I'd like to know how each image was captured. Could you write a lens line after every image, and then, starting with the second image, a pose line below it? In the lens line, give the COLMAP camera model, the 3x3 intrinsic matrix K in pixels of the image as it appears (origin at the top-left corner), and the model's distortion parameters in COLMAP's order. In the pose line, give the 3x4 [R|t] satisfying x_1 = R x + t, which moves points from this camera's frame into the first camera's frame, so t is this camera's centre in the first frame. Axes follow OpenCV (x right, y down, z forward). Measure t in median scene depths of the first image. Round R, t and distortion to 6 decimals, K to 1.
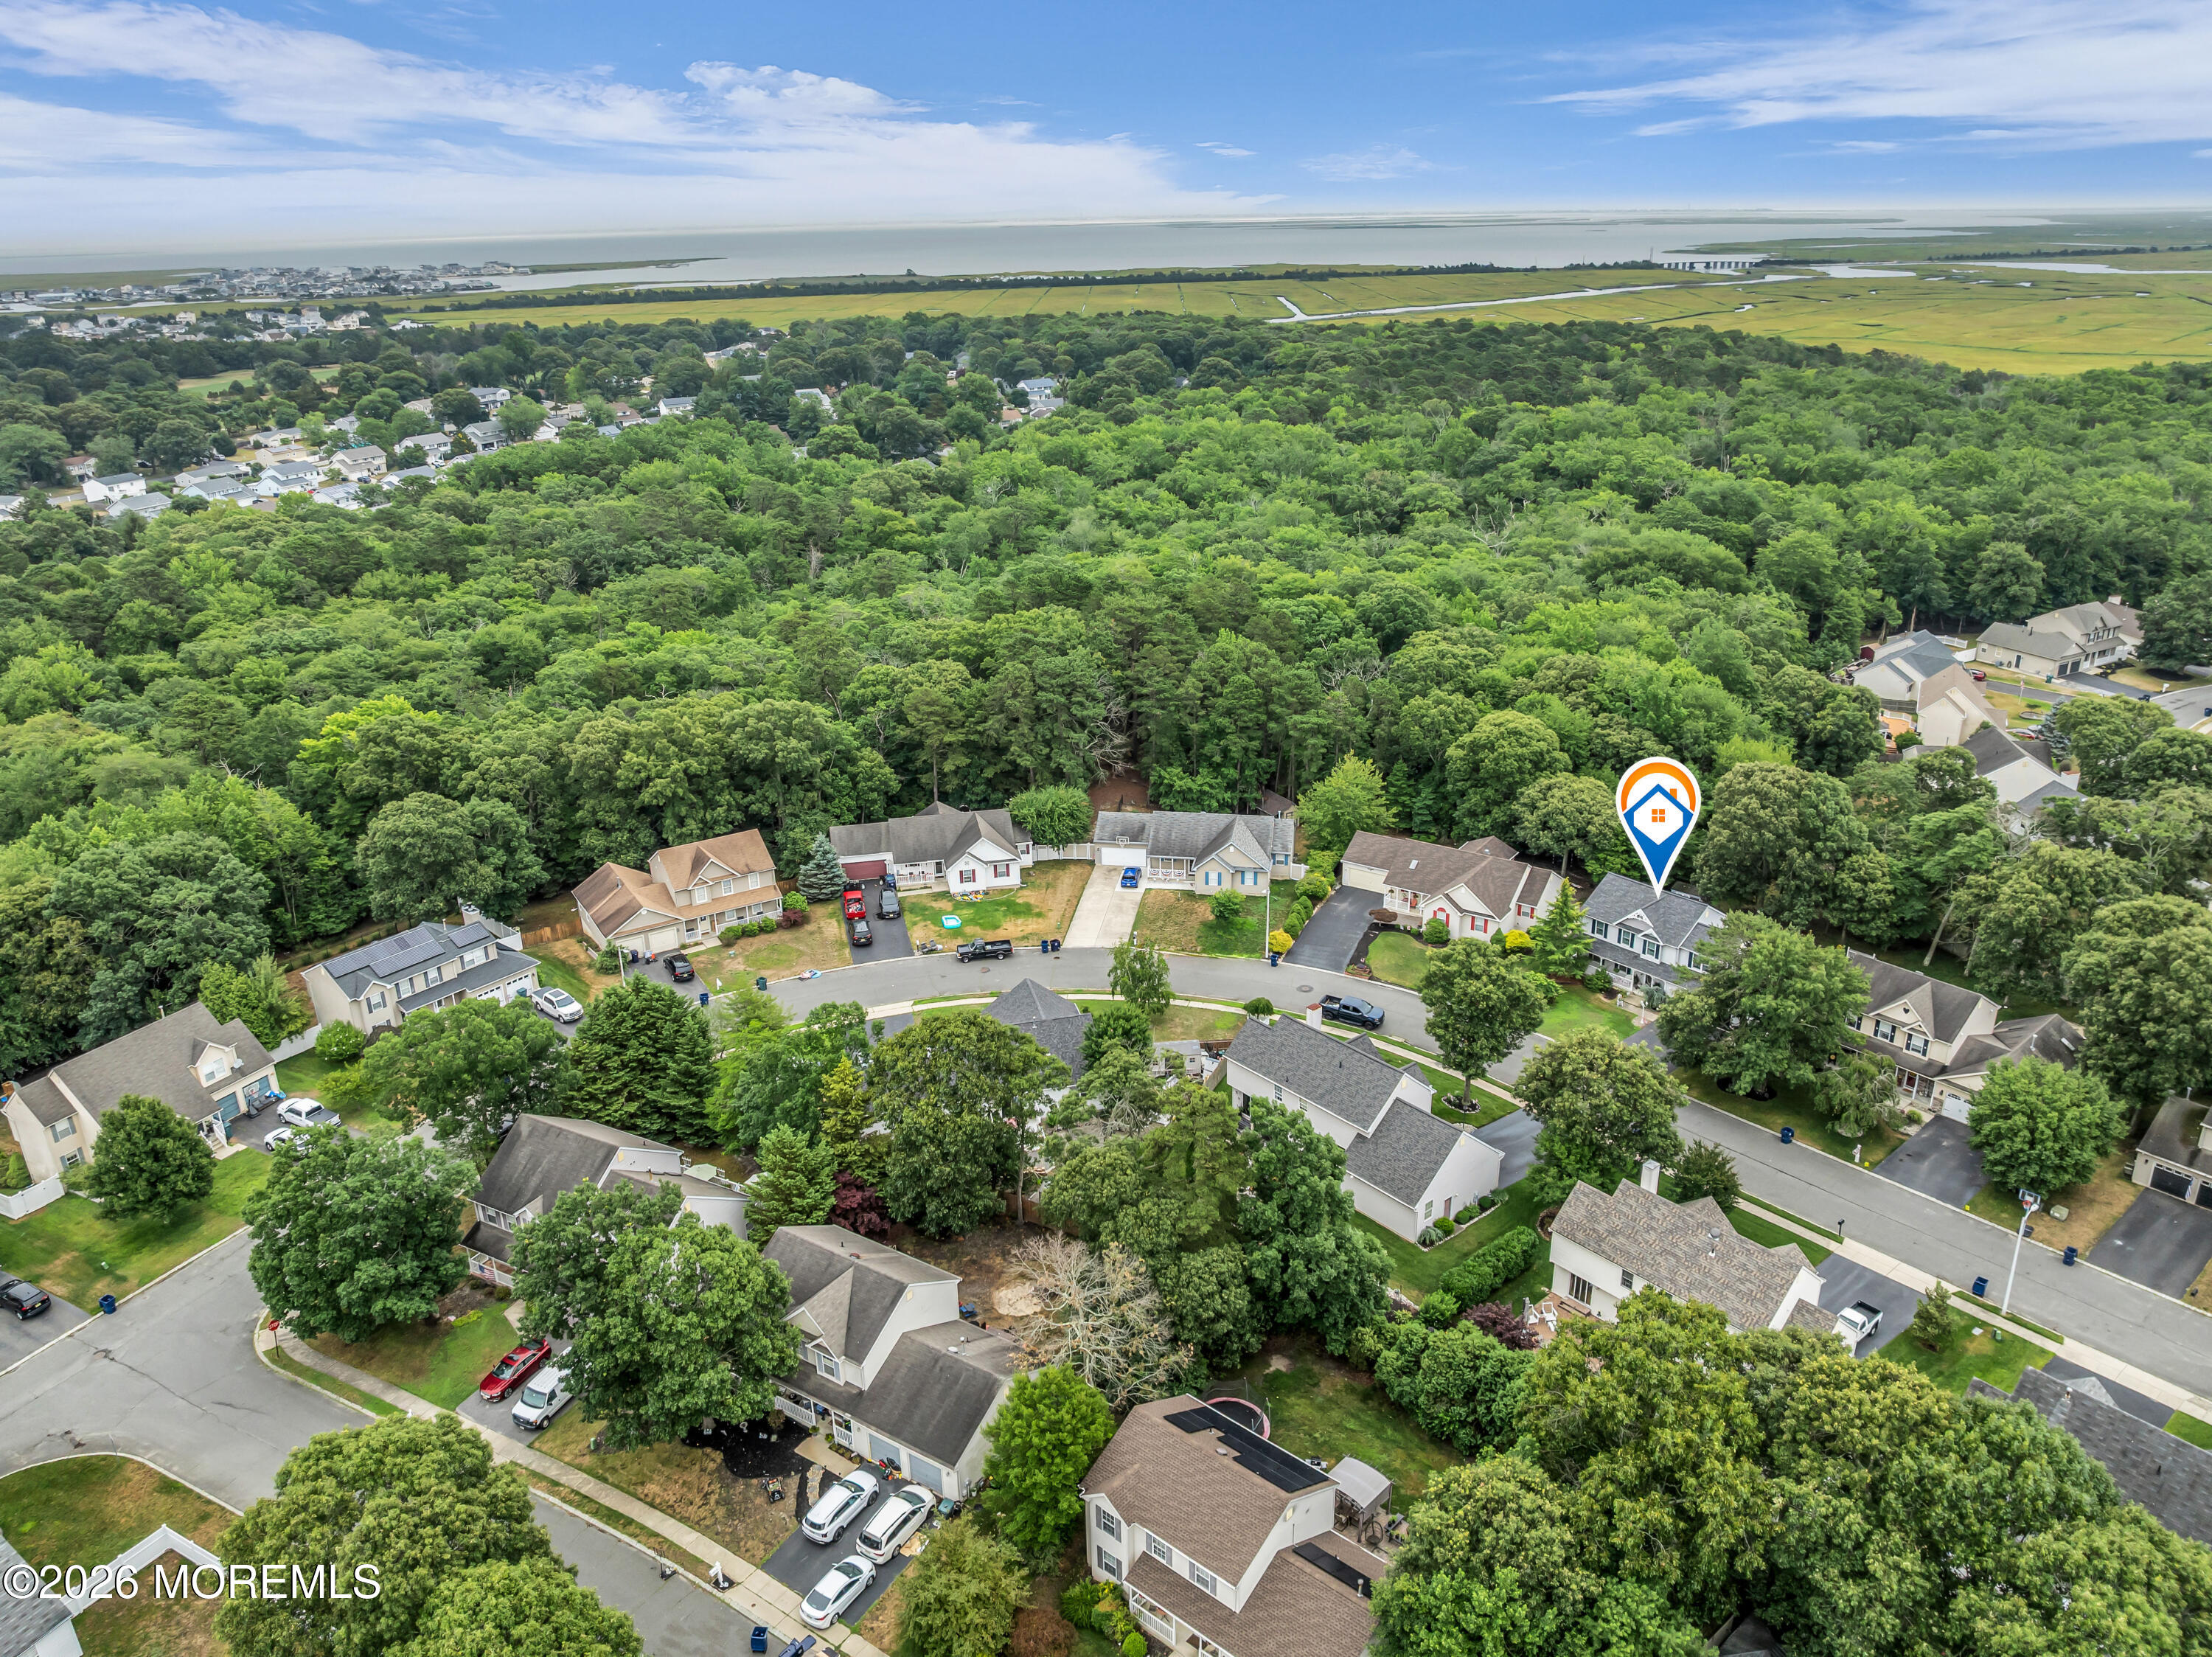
lens RADIAL K [[1577.0, 0, 1106.0], [0, 1577.0, 828.5], [0, 0, 1]] dist [-0.026907, -0.005794]
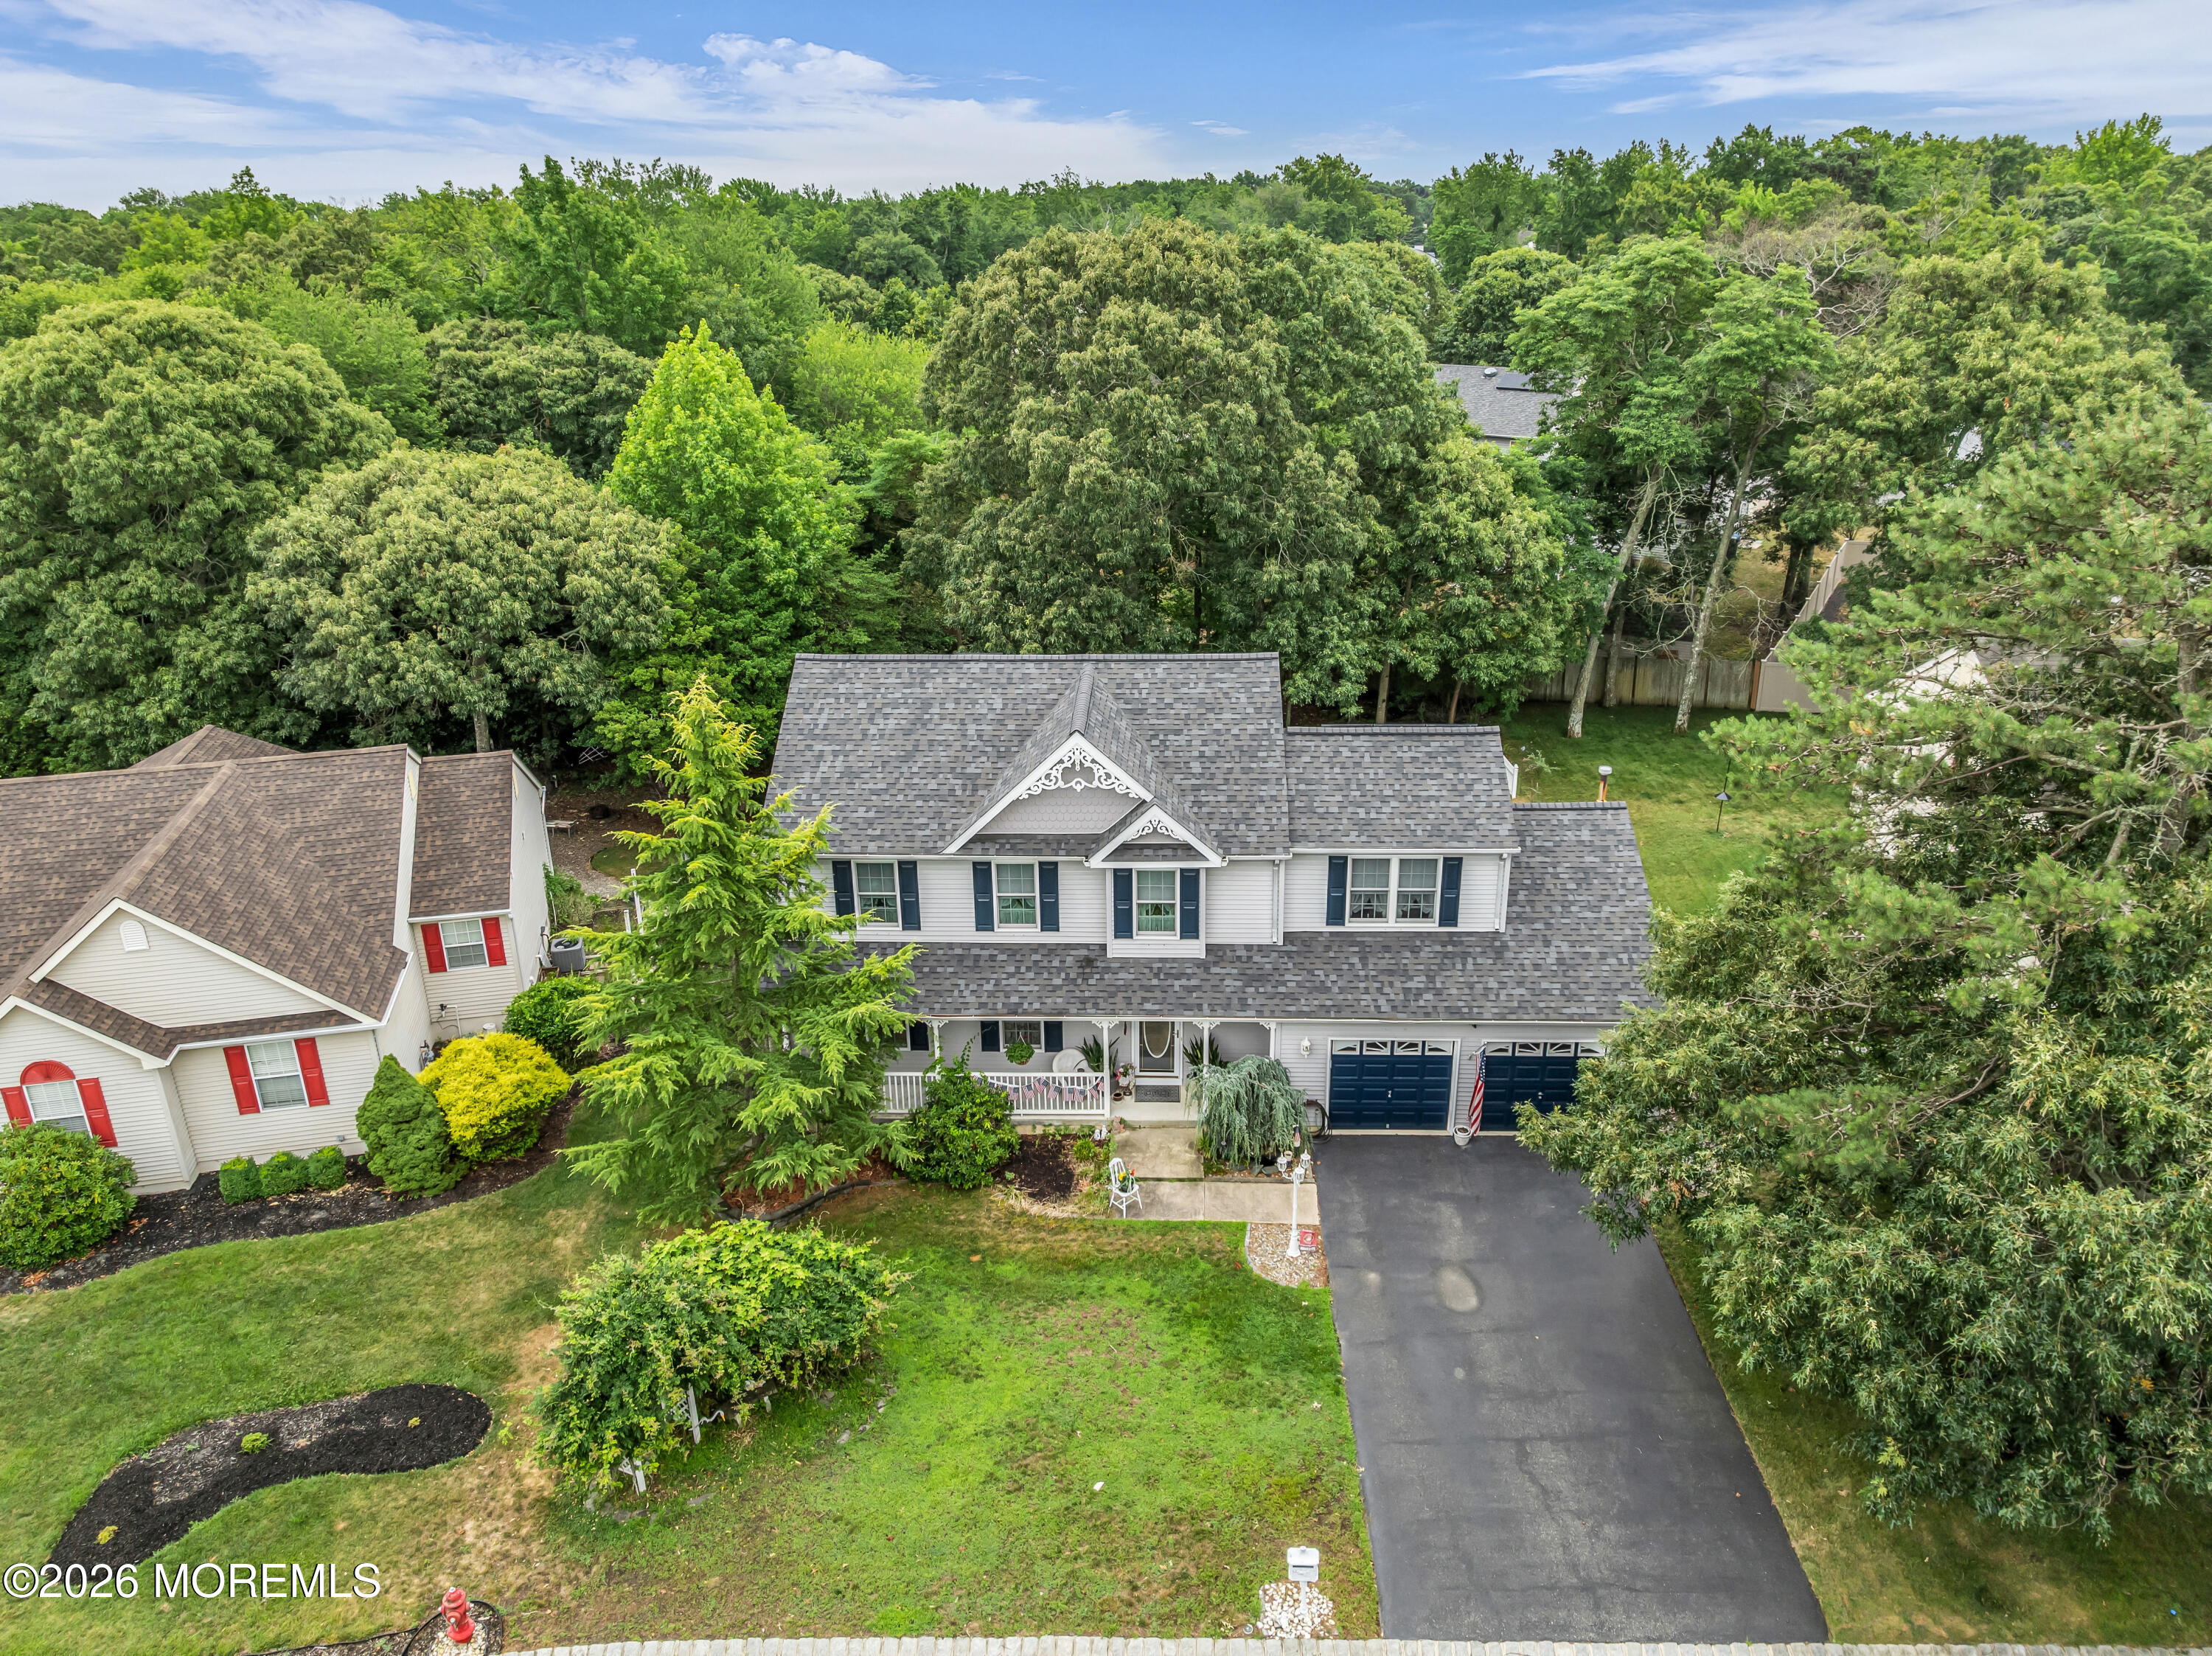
lens RADIAL K [[1576.9, 0, 1106.0], [0, 1576.9, 828.0], [0, 0, 1]] dist [-0.026907, -0.005794]
pose [[0.678659, -0.262972, 0.685760, 0.174615], [0.269570, 0.957724, 0.100485, 0.038141], [-0.683194, 0.116665, 0.720857, 0.755531]]
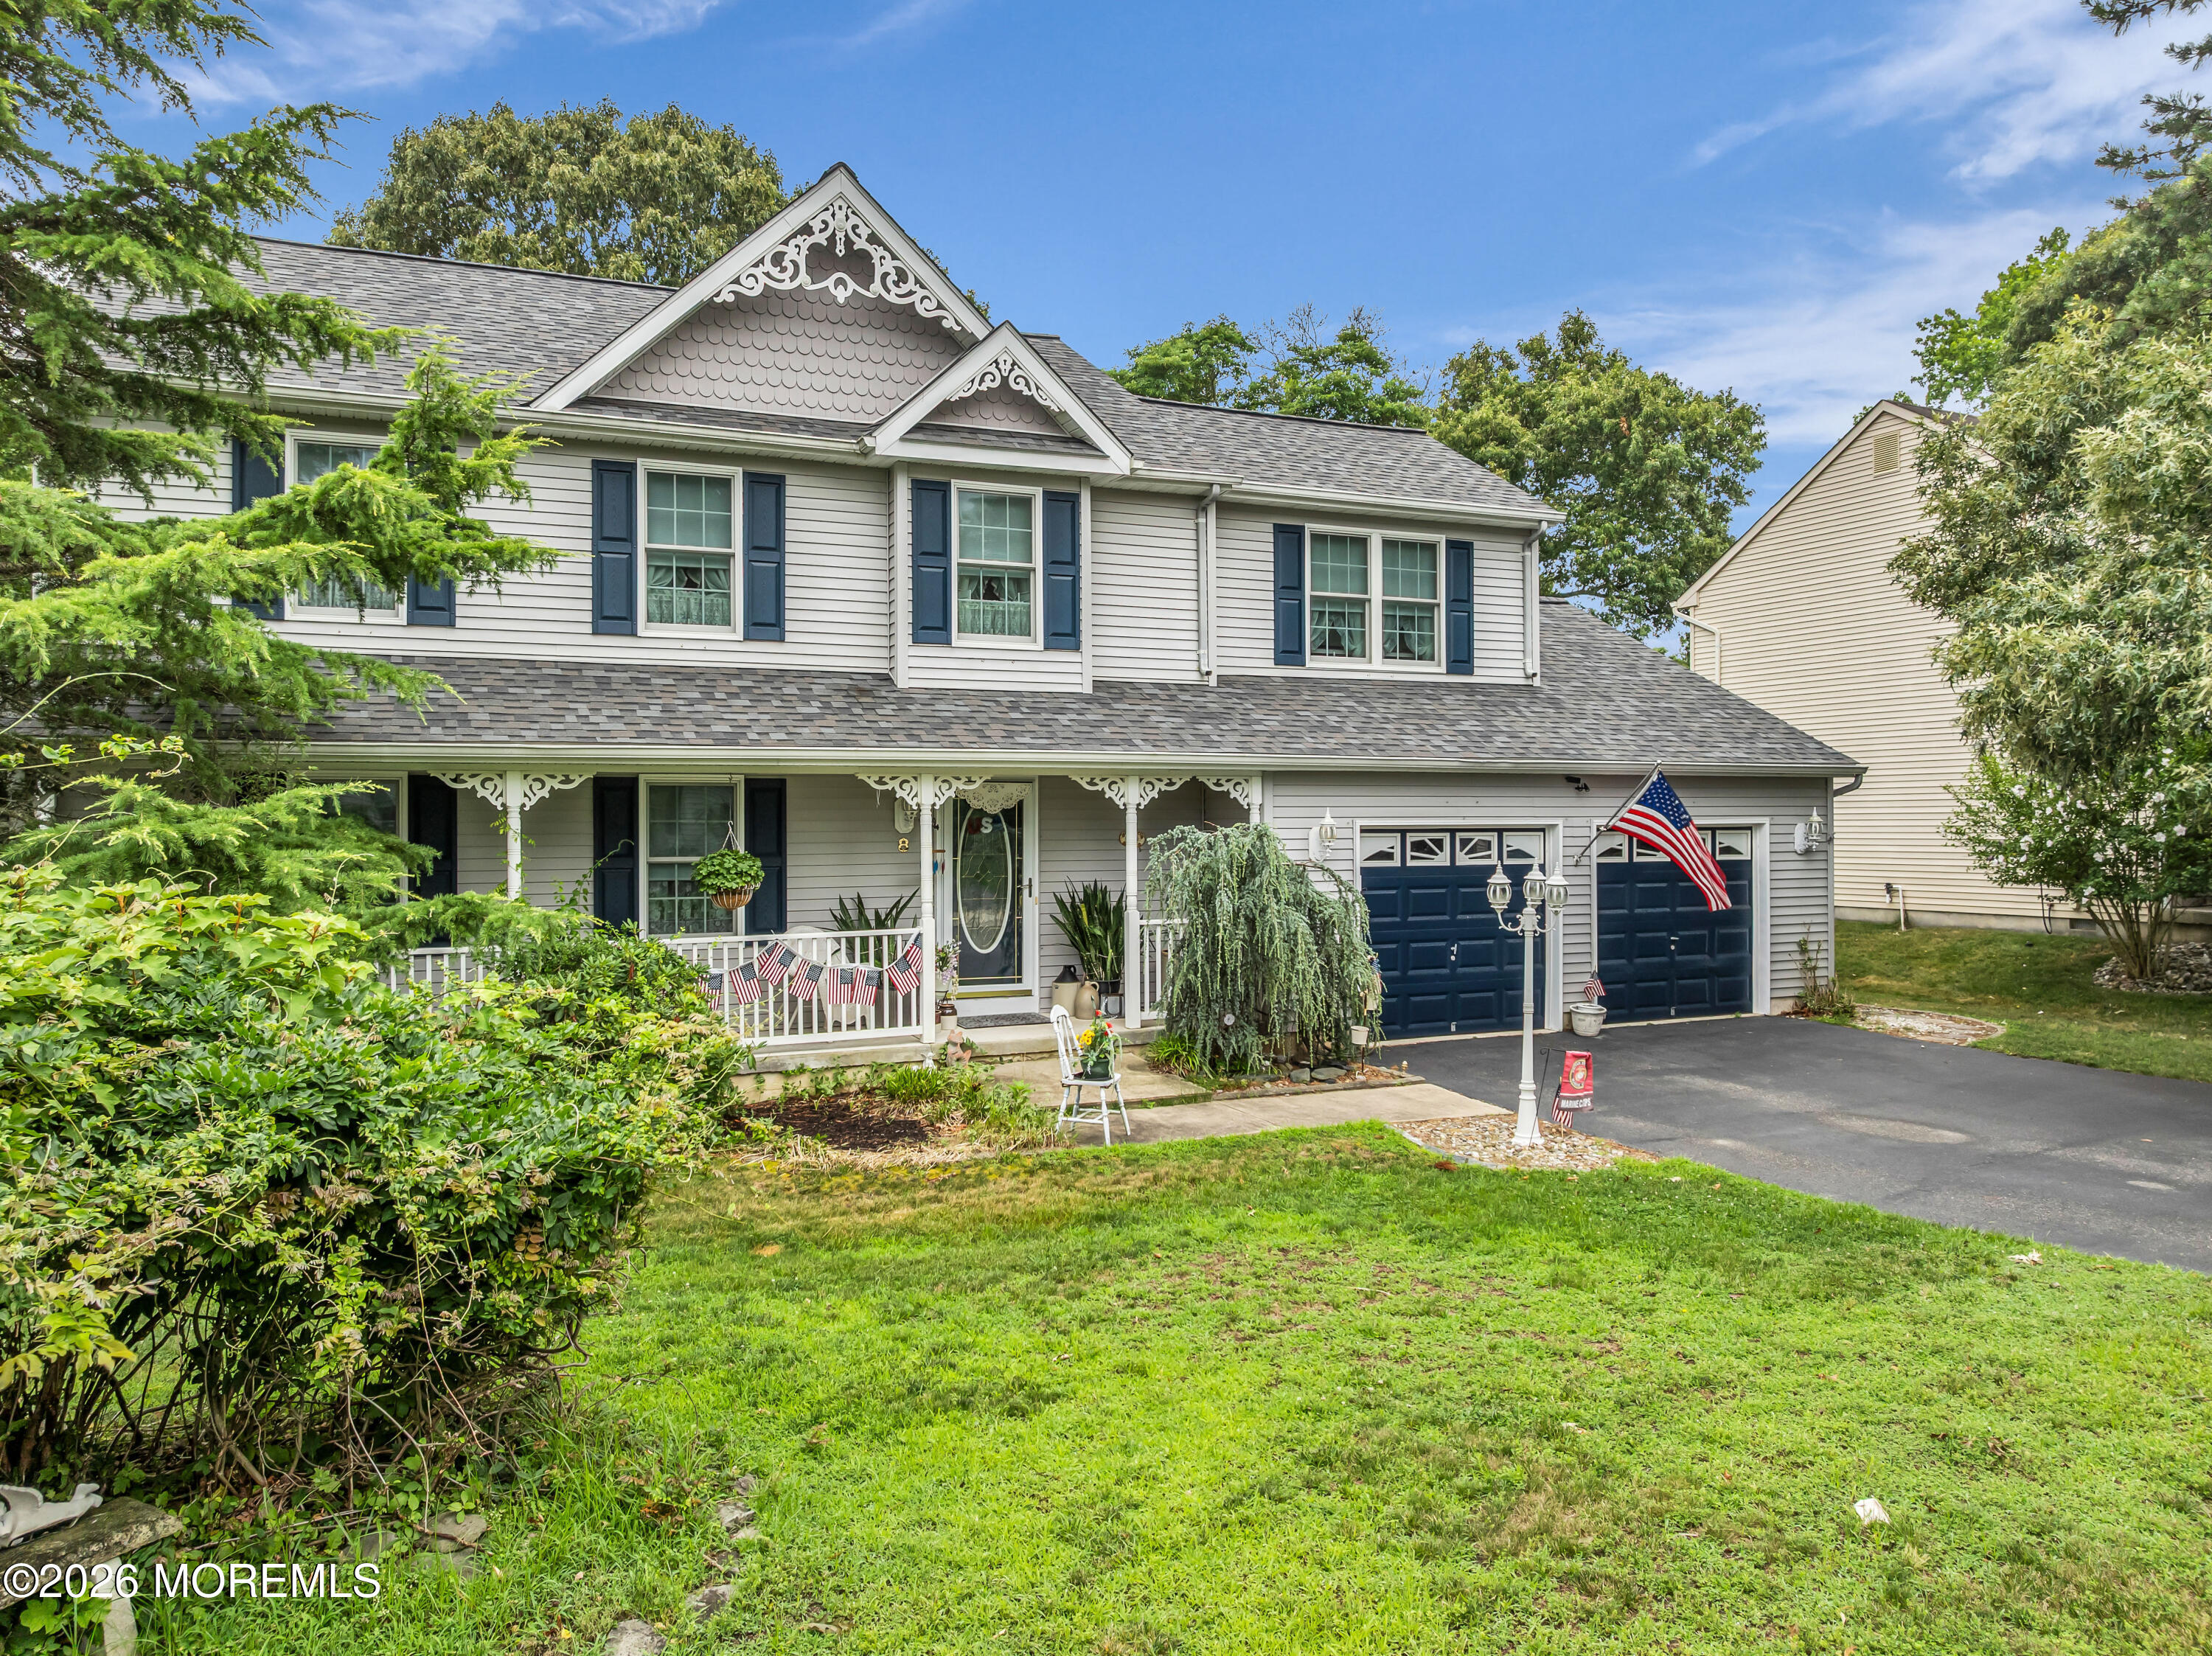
lens RADIAL K [[1576.9, 0, 1106.0], [0, 1576.9, 828.0], [0, 0, 1]] dist [-0.026907, -0.005794]
pose [[0.271598, 0.015898, 0.962279, 0.221512], [0.352187, 0.928869, -0.114749, 0.095563], [-0.895656, 0.370068, 0.246680, 0.869022]]
